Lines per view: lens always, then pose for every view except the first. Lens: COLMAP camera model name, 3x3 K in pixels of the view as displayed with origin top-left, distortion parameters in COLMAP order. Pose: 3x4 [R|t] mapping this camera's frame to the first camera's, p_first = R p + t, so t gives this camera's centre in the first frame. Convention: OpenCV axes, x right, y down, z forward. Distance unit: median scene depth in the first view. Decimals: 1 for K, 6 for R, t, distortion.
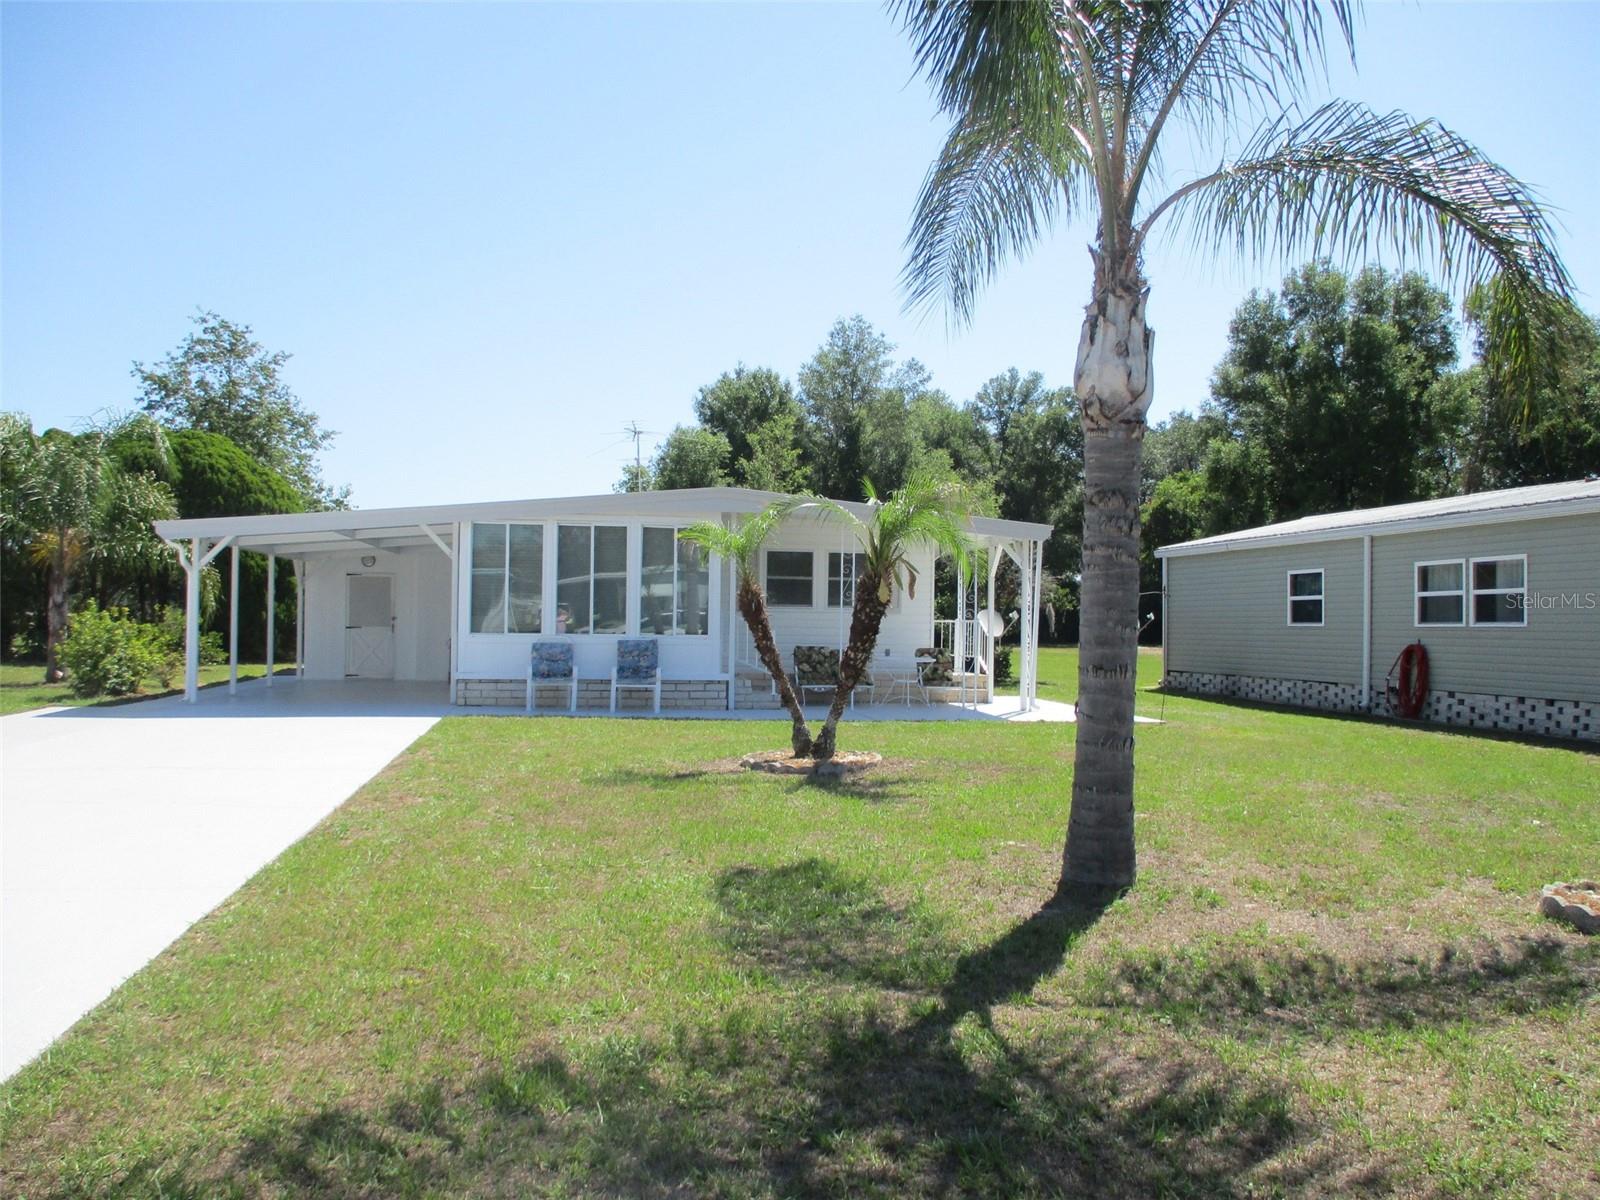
lens RADIAL K [[1314.0, 0, 799.0], [0, 1314.0, 605.8], [0, 0, 1]] dist [-0.008044, -0.005084]
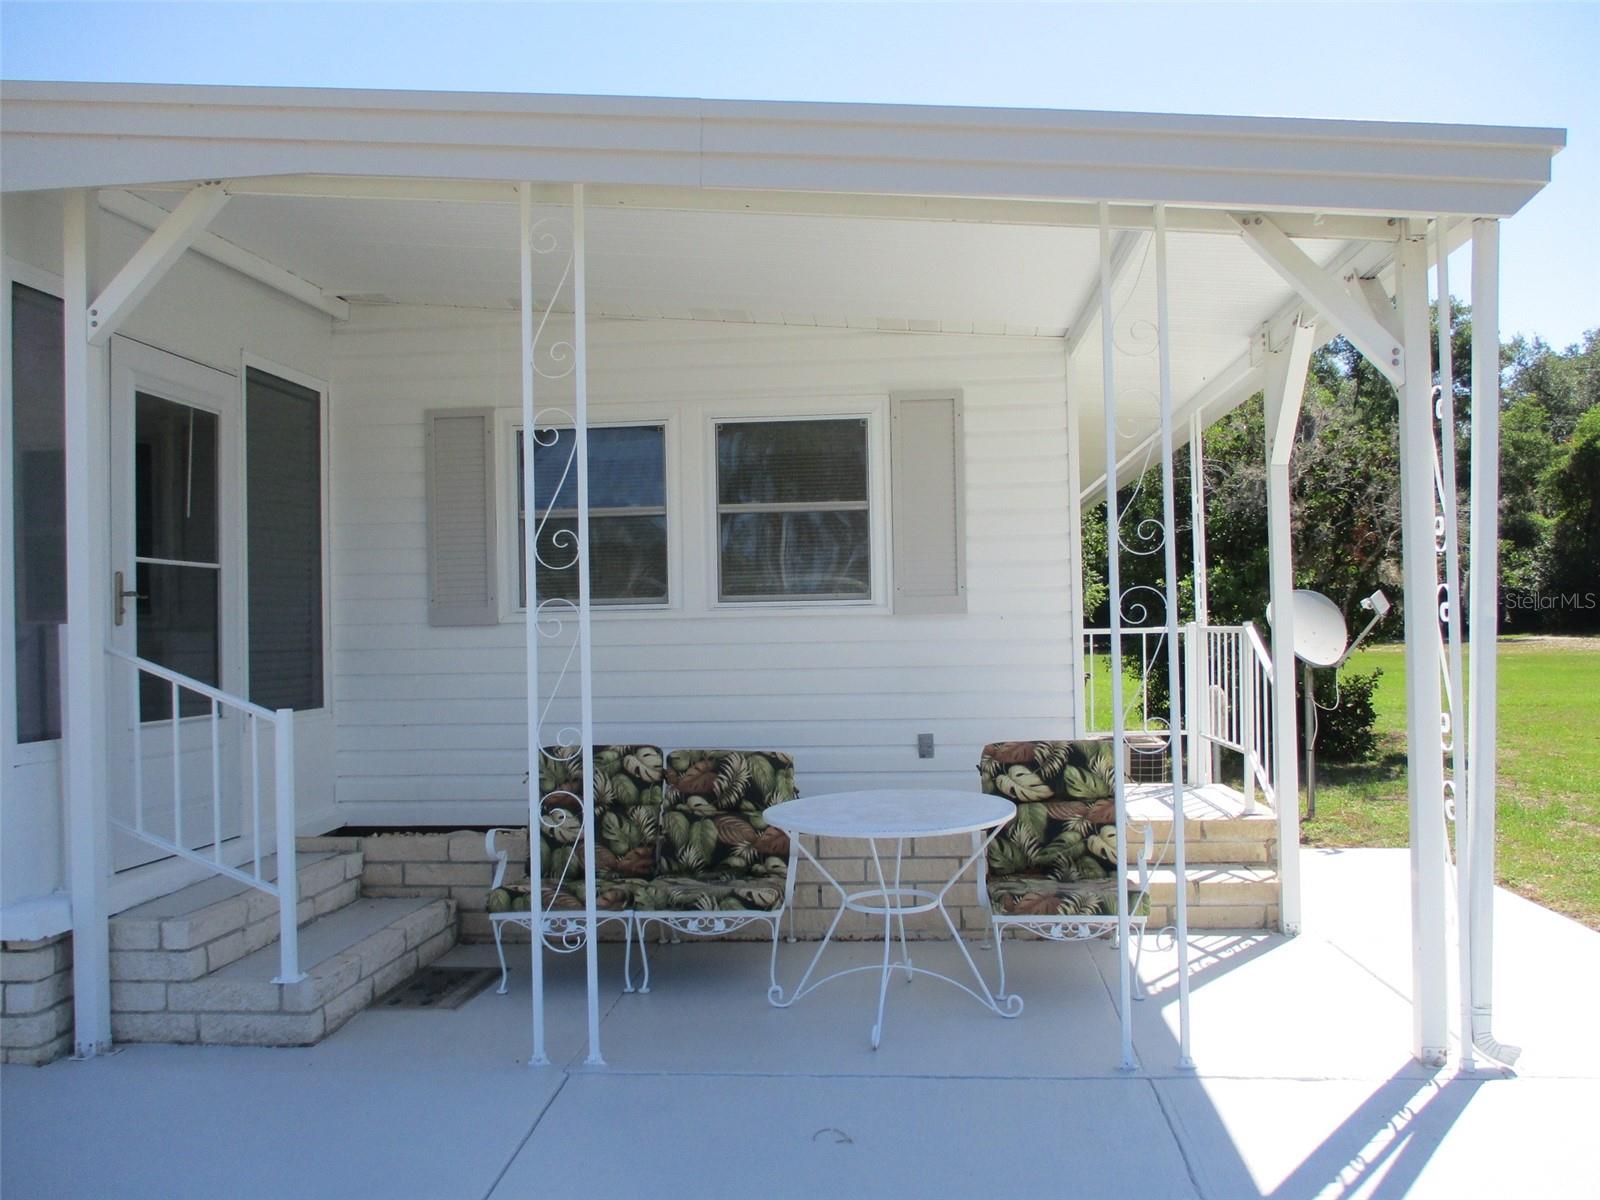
lens RADIAL K [[1314.0, 0, 799.0], [0, 1314.0, 605.8], [0, 0, 1]] dist [-0.008044, -0.005084]
pose [[0.966984, -0.034129, -0.252542, 0.099301], [0.035122, 0.999383, -0.000574, 0.002395], [0.252406, -0.008314, 0.967586, 0.599159]]
